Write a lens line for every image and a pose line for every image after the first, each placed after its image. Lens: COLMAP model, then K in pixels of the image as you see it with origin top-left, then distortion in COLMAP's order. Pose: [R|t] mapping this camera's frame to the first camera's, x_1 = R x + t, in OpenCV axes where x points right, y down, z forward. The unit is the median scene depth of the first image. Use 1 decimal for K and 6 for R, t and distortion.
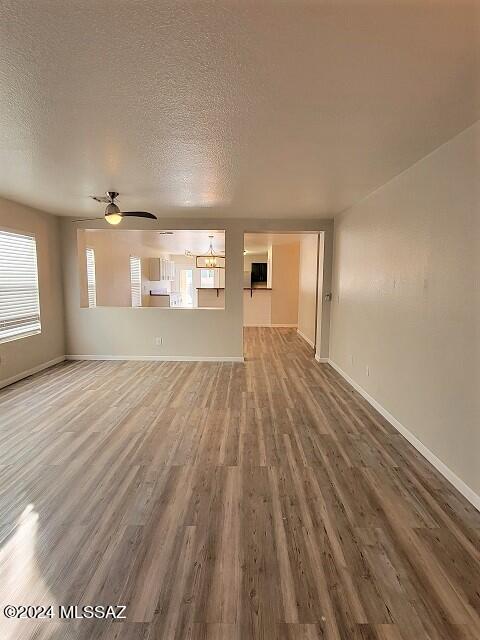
lens RADIAL K [[346.2, 0, 242.5], [0, 346.2, 318.3], [0, 0, 1]] dist [0.001867, -0.000907]
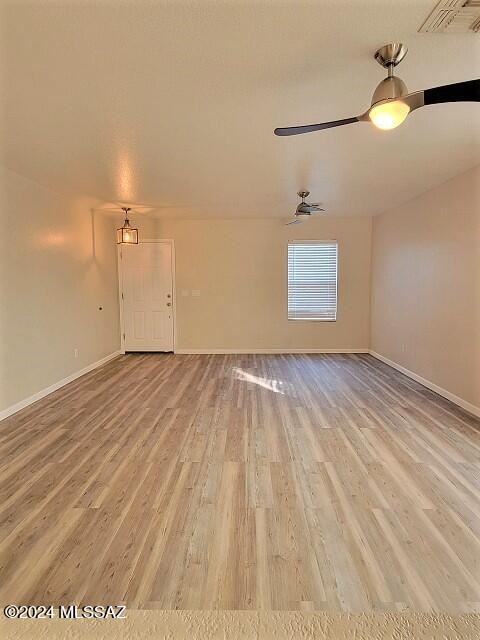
lens RADIAL K [[346.2, 0, 242.5], [0, 346.2, 318.3], [0, 0, 1]] dist [0.001867, -0.000907]
pose [[-0.999980, -0.004507, -0.004434, -0.258883], [-0.005341, 0.977498, 0.210877, -0.180483], [0.003384, 0.210897, -0.977502, 1.911007]]
